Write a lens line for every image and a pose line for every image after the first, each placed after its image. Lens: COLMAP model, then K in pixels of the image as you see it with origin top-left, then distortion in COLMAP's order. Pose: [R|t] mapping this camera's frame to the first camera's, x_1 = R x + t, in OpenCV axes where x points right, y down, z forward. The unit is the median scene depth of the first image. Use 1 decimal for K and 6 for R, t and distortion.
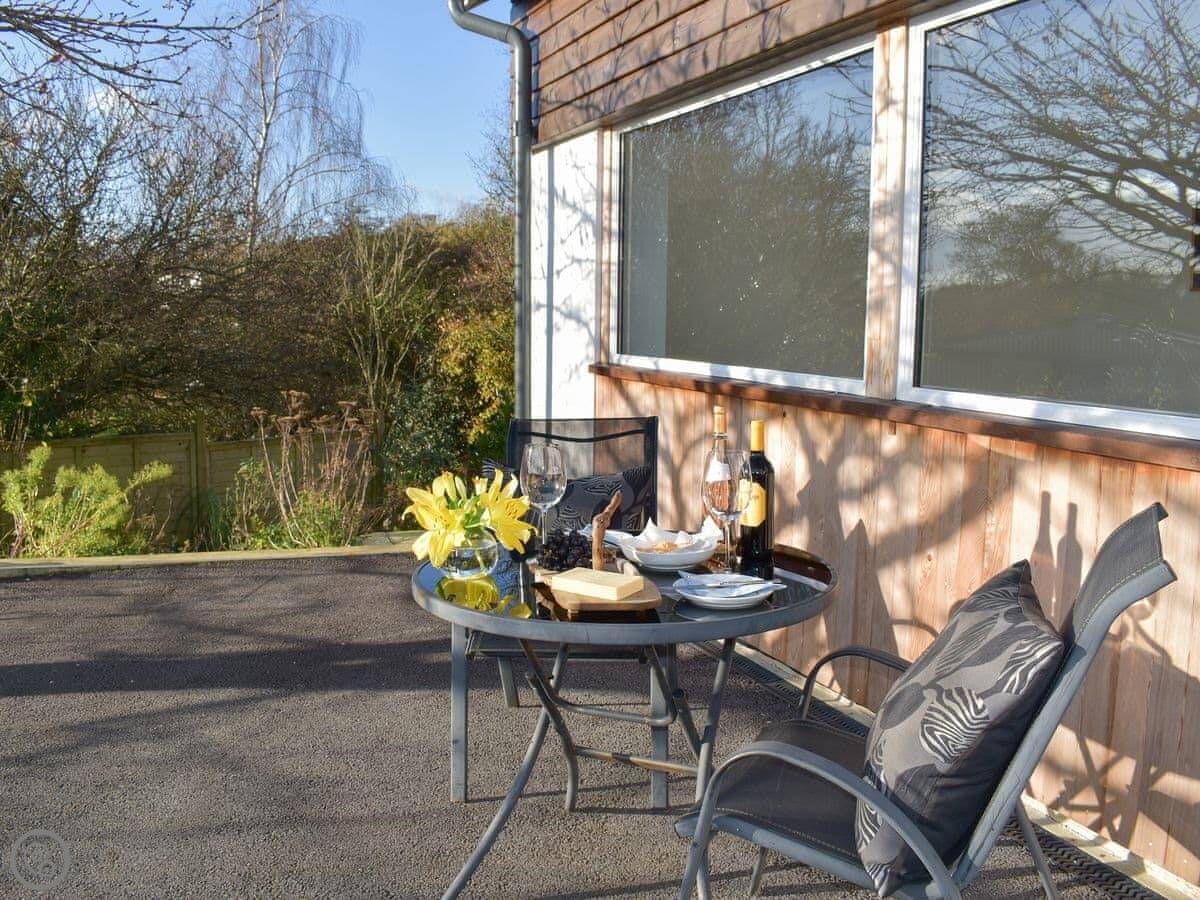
lens RADIAL K [[1100.3, 0, 537.7], [0, 1100.3, 452.9], [0, 0, 1]] dist [-0.094845, -0.018839]
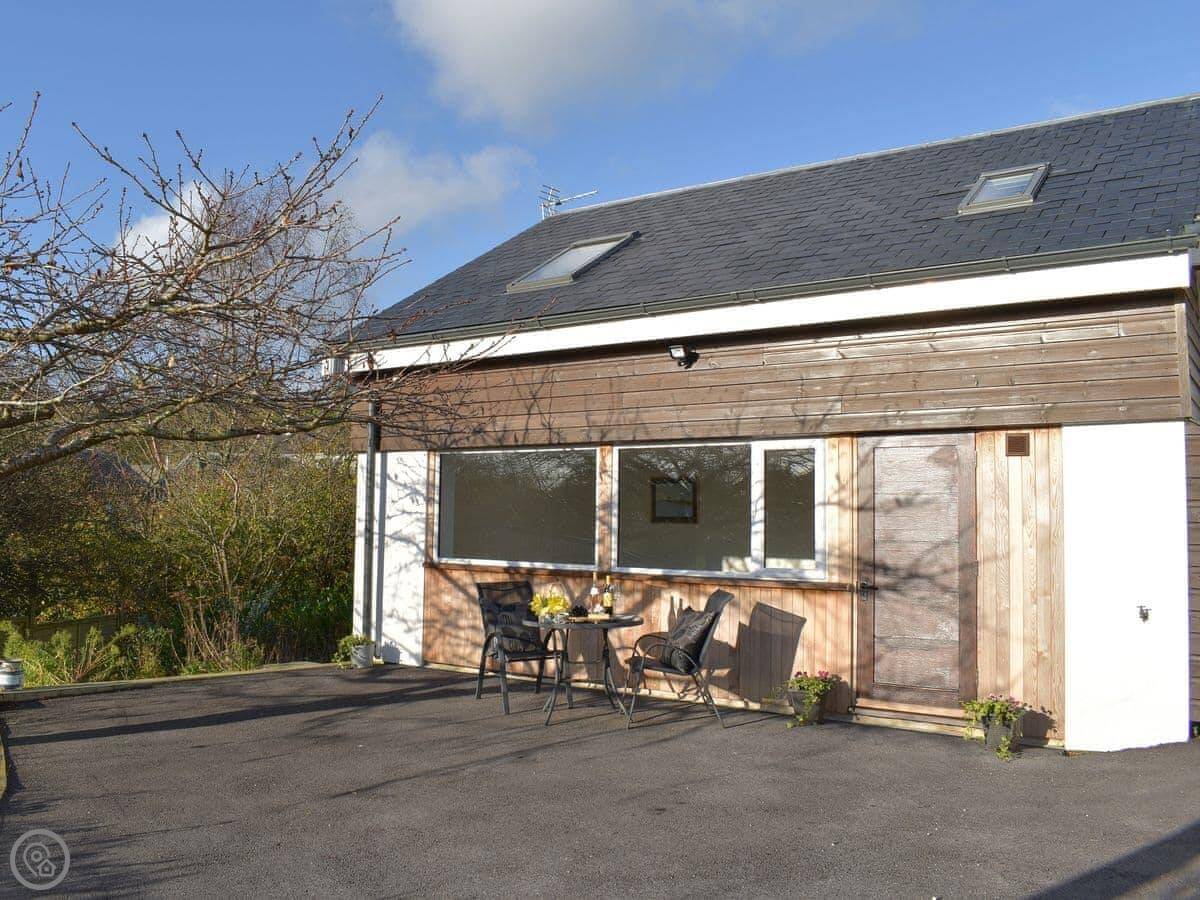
lens RADIAL K [[1100.3, 0, 537.7], [0, 1100.3, 452.9], [0, 0, 1]] dist [-0.094845, -0.018839]
pose [[0.852100, 0.046380, 0.521320, -1.348308], [0.052064, 0.983614, -0.172607, 0.131180], [-0.520783, 0.174220, 0.835722, -1.374770]]
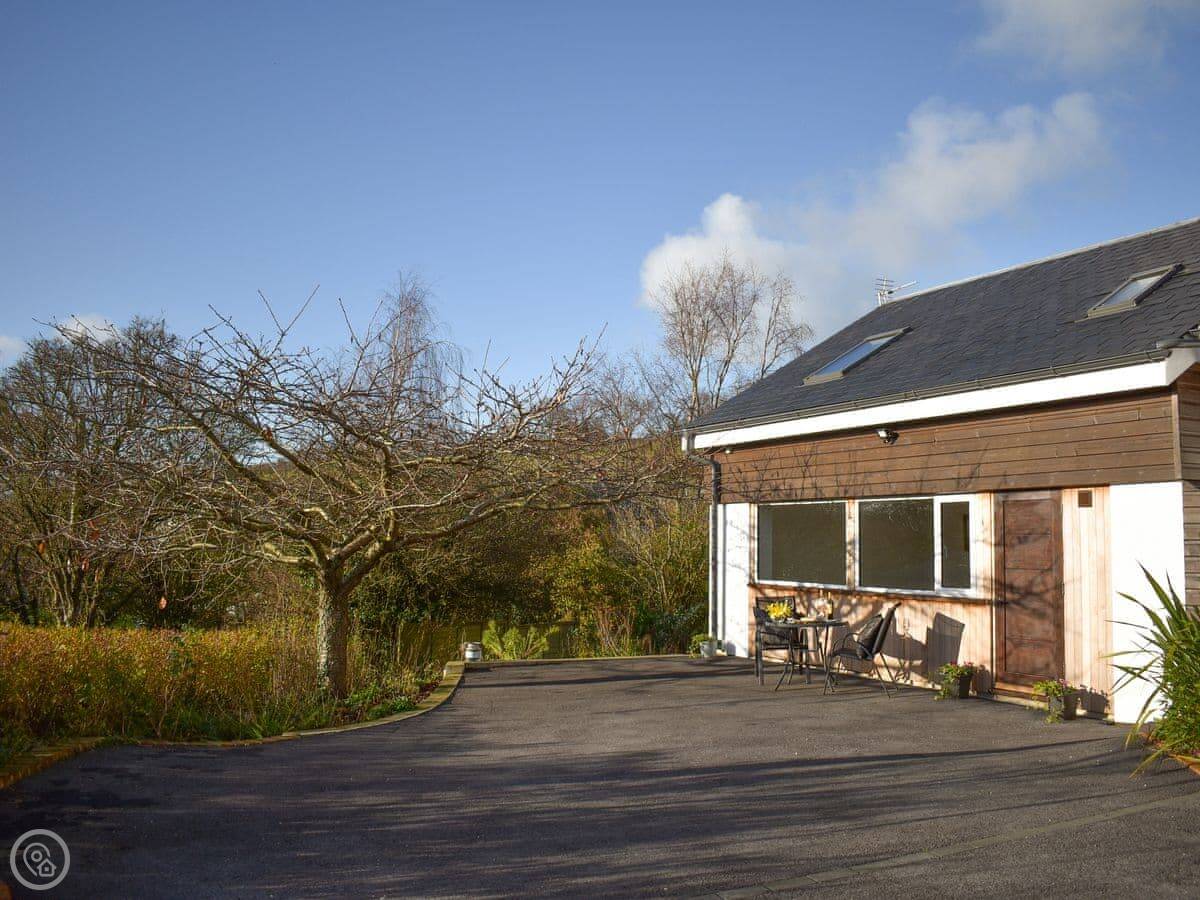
lens RADIAL K [[1103.7, 0, 600.0], [0, 1103.7, 450.0], [0, 0, 1]] dist [-0.069928, -0.001070]
pose [[0.993466, 0.014622, 0.113186, -1.059815], [0.009290, 0.978106, -0.207900, 0.275726], [-0.113748, 0.207593, 0.971579, -2.907776]]
